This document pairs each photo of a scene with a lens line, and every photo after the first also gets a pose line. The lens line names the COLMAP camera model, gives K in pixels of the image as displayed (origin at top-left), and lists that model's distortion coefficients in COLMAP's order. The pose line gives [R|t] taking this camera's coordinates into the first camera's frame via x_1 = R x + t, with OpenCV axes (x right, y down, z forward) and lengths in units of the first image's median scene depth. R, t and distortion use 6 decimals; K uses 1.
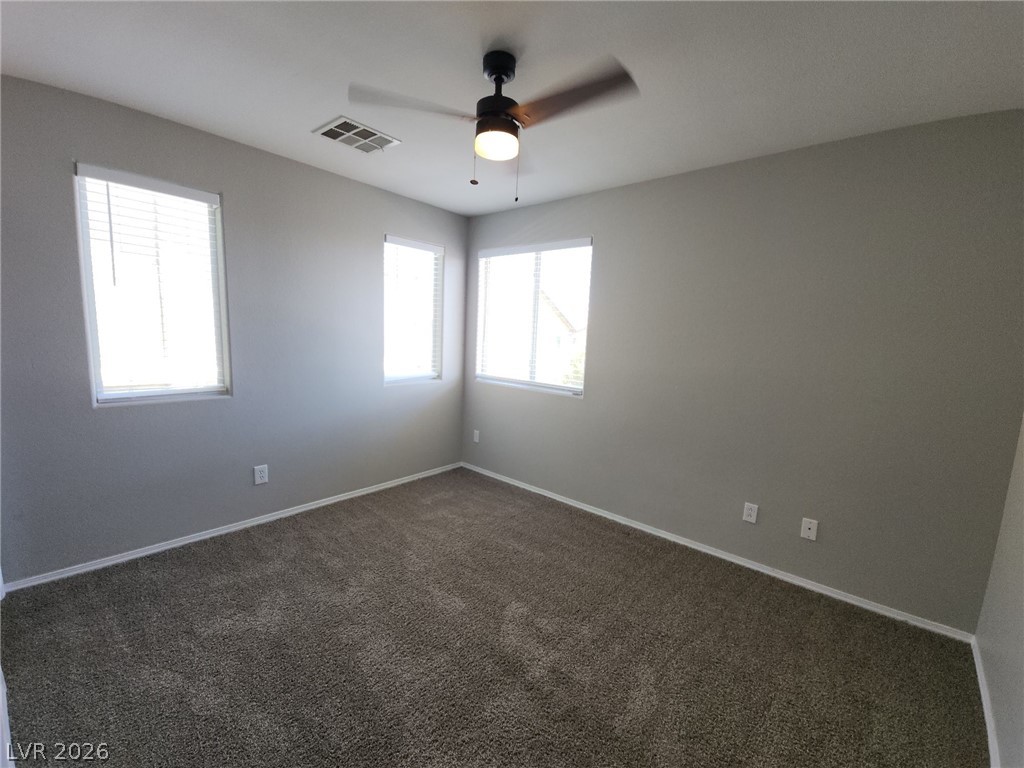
lens RADIAL K [[416.6, 0, 511.7], [0, 416.6, 387.7], [0, 0, 1]] dist [0.027144, -0.018063]
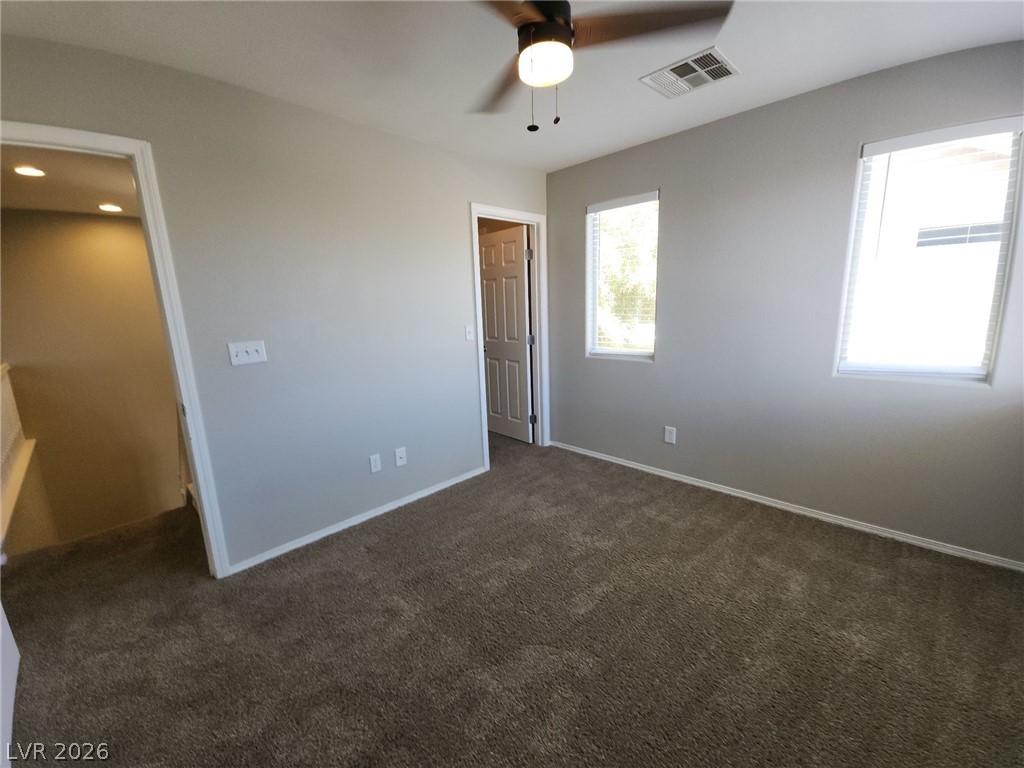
lens RADIAL K [[416.6, 0, 511.7], [0, 416.6, 387.7], [0, 0, 1]] dist [0.027144, -0.018063]
pose [[-0.055320, 0.155512, -0.986284, 0.507597], [-0.099165, 0.982057, 0.160408, -0.054326], [0.993532, 0.106678, -0.038906, 0.609939]]
